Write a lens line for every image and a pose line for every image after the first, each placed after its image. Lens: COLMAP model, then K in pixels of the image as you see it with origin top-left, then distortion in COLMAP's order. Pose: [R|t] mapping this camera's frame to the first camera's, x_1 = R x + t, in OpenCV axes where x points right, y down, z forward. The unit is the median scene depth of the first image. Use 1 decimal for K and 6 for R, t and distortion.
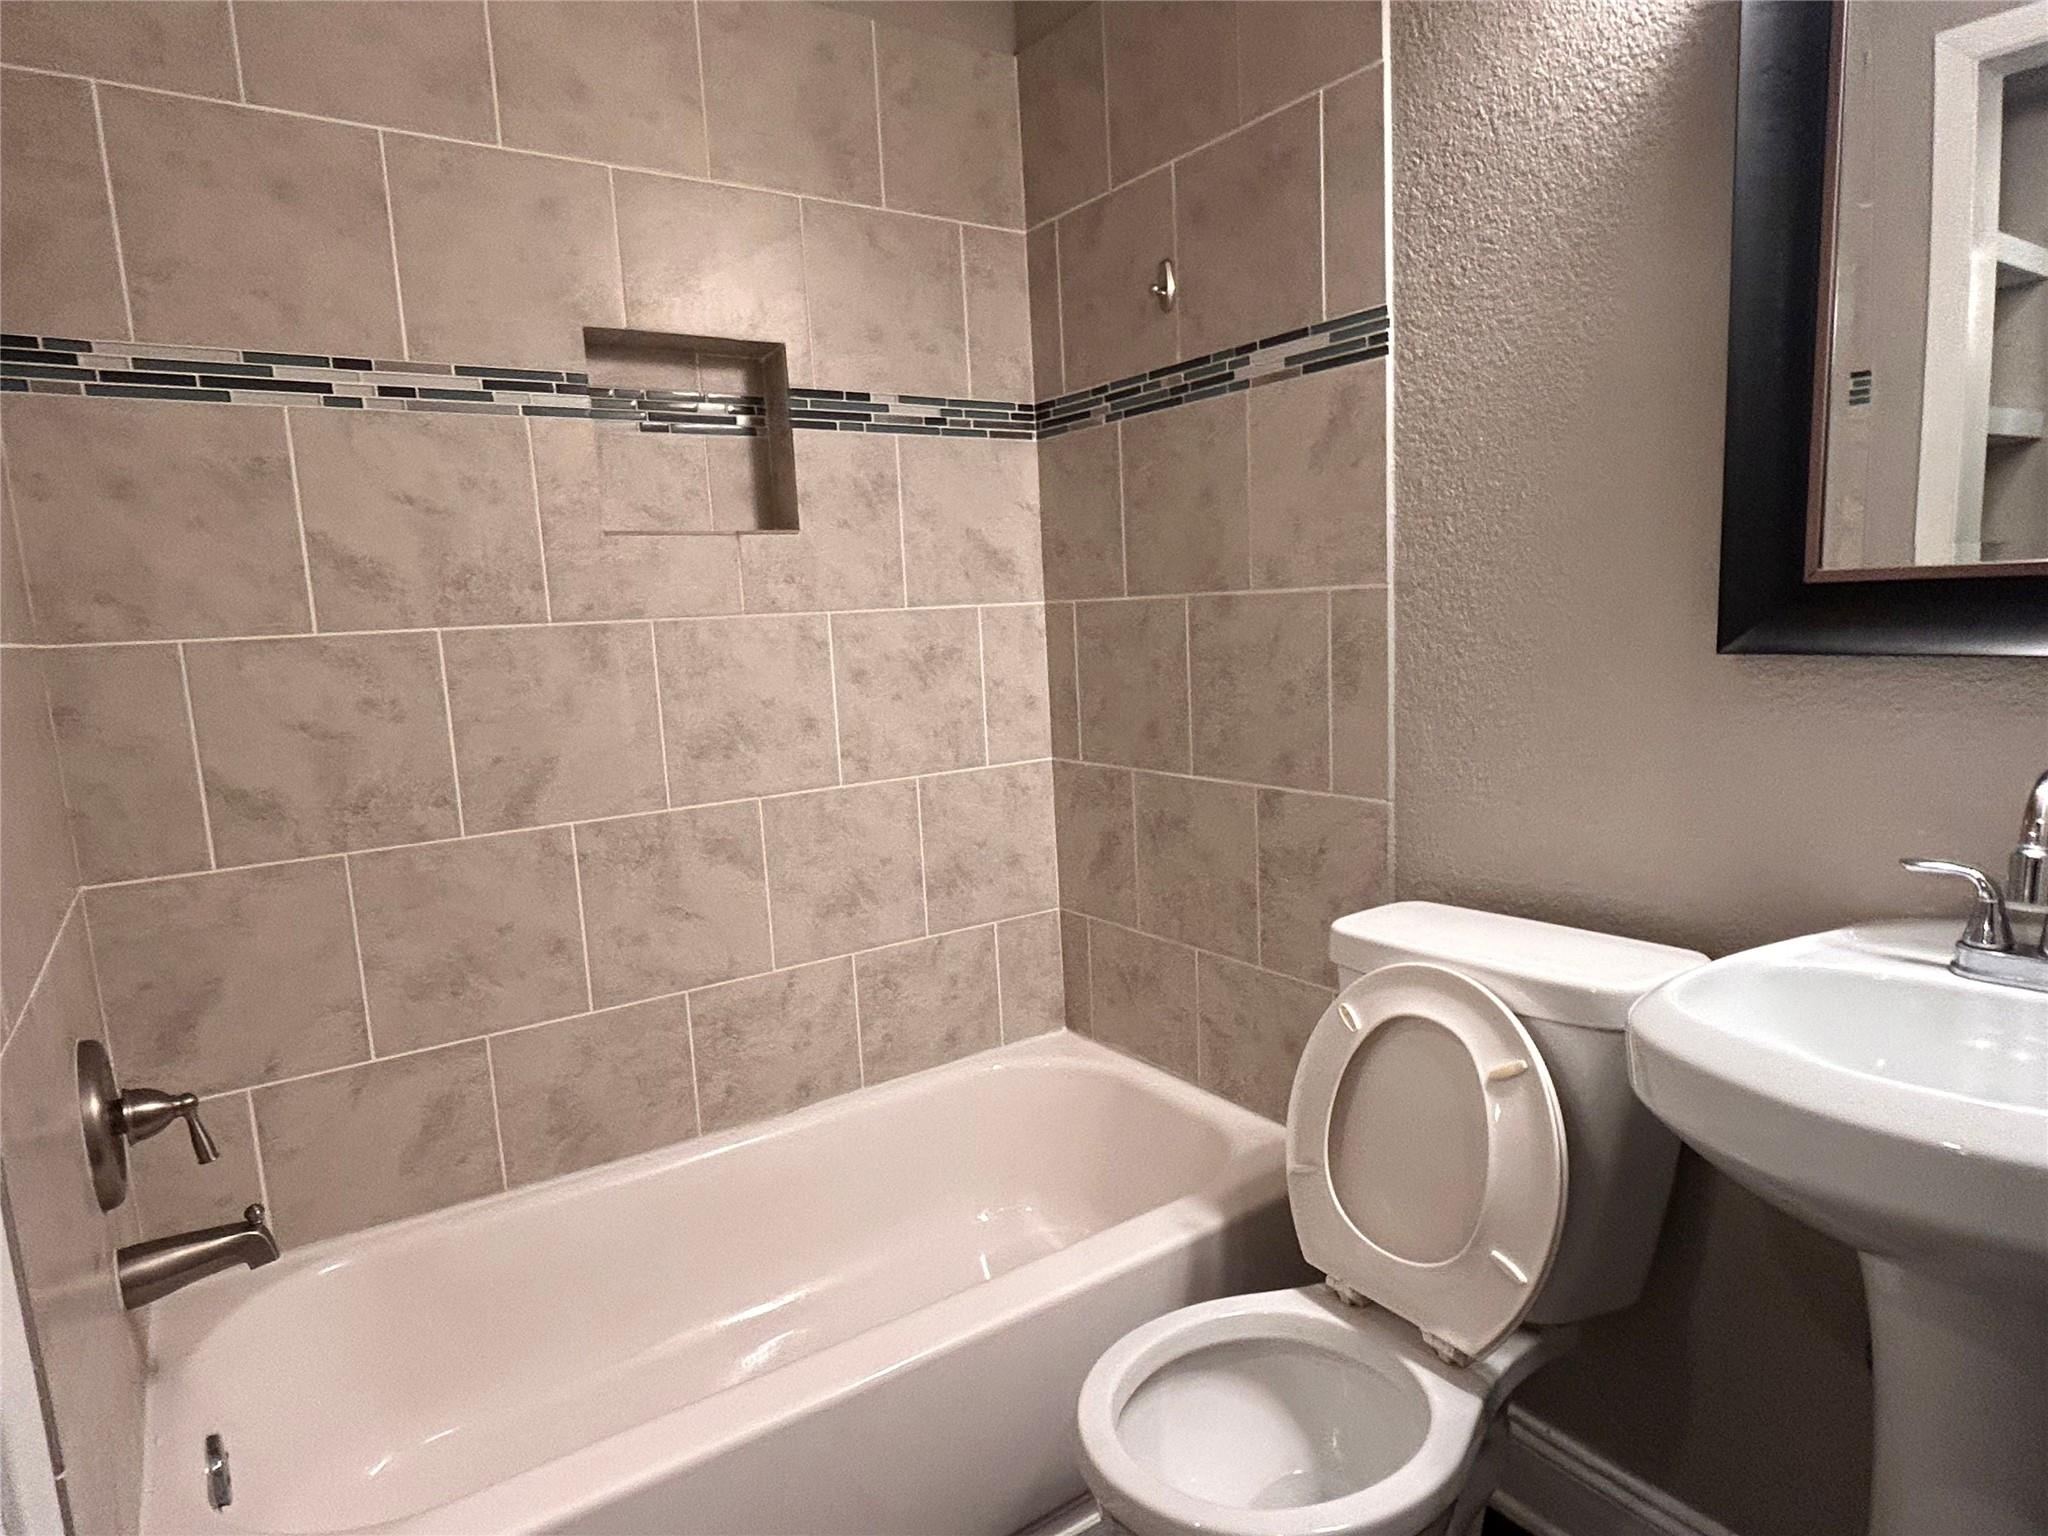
lens RADIAL K [[1178.9, 0, 1024.5], [0, 1178.9, 784.6], [0, 0, 1]] dist [-0.001939, -0.003843]
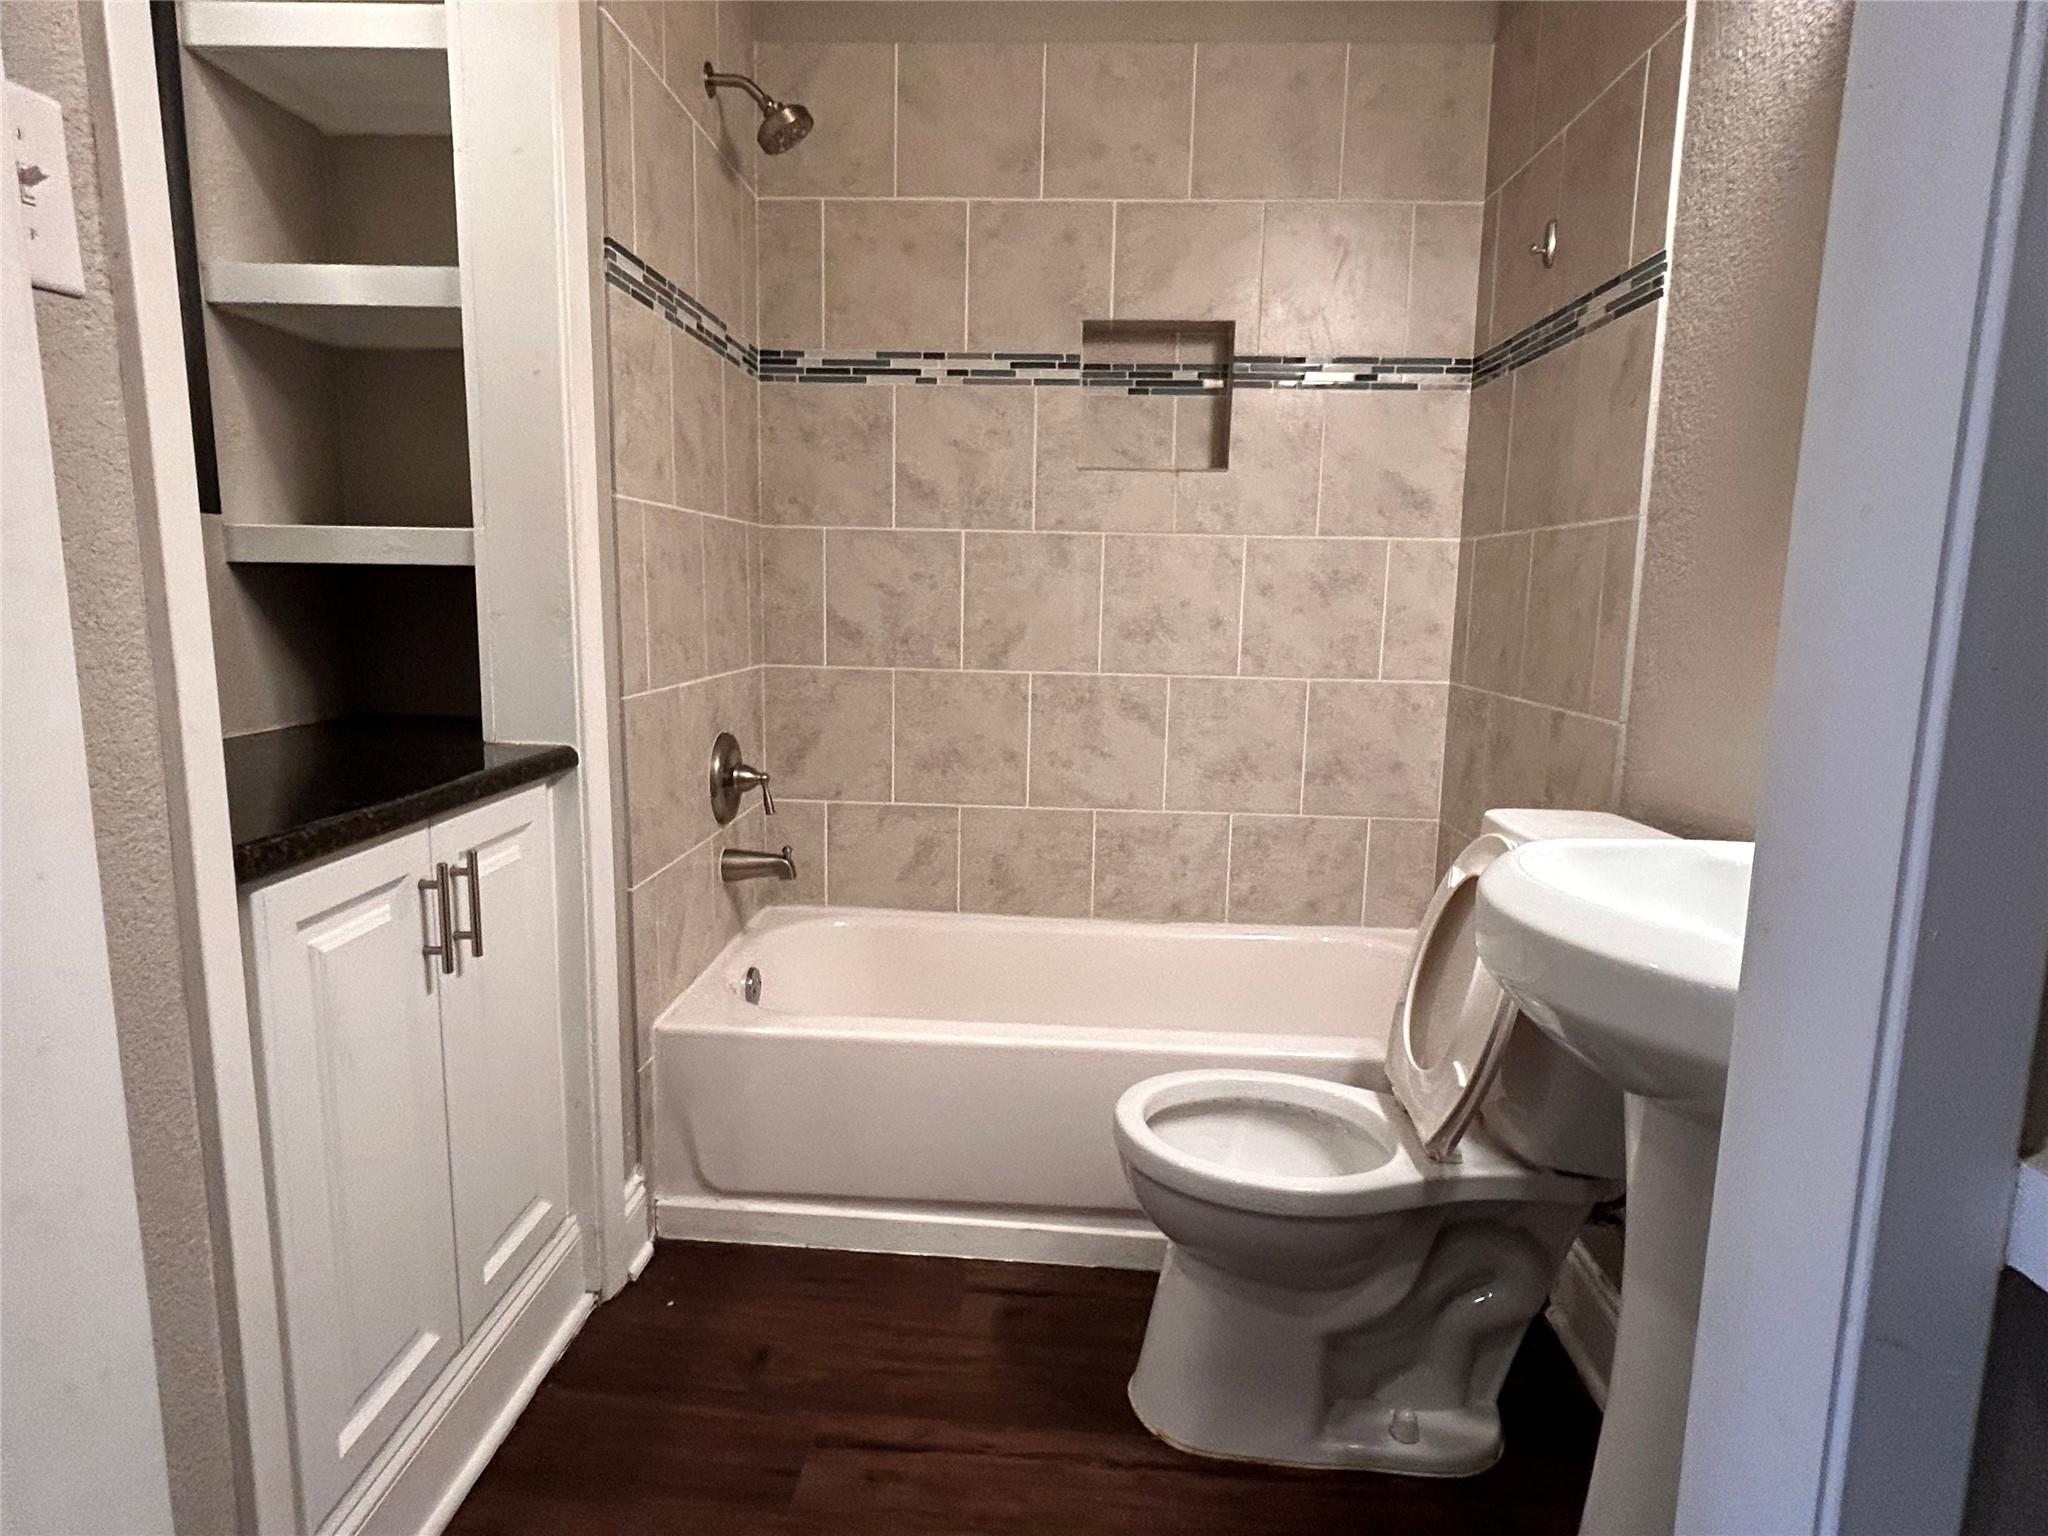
lens RADIAL K [[1178.9, 0, 1024.5], [0, 1178.9, 784.6], [0, 0, 1]] dist [-0.001939, -0.003843]
pose [[0.792369, 0.161736, -0.588211, 0.463768], [-0.147732, 0.986388, 0.072213, 0.063599], [0.591884, 0.029678, 0.805477, -0.149940]]
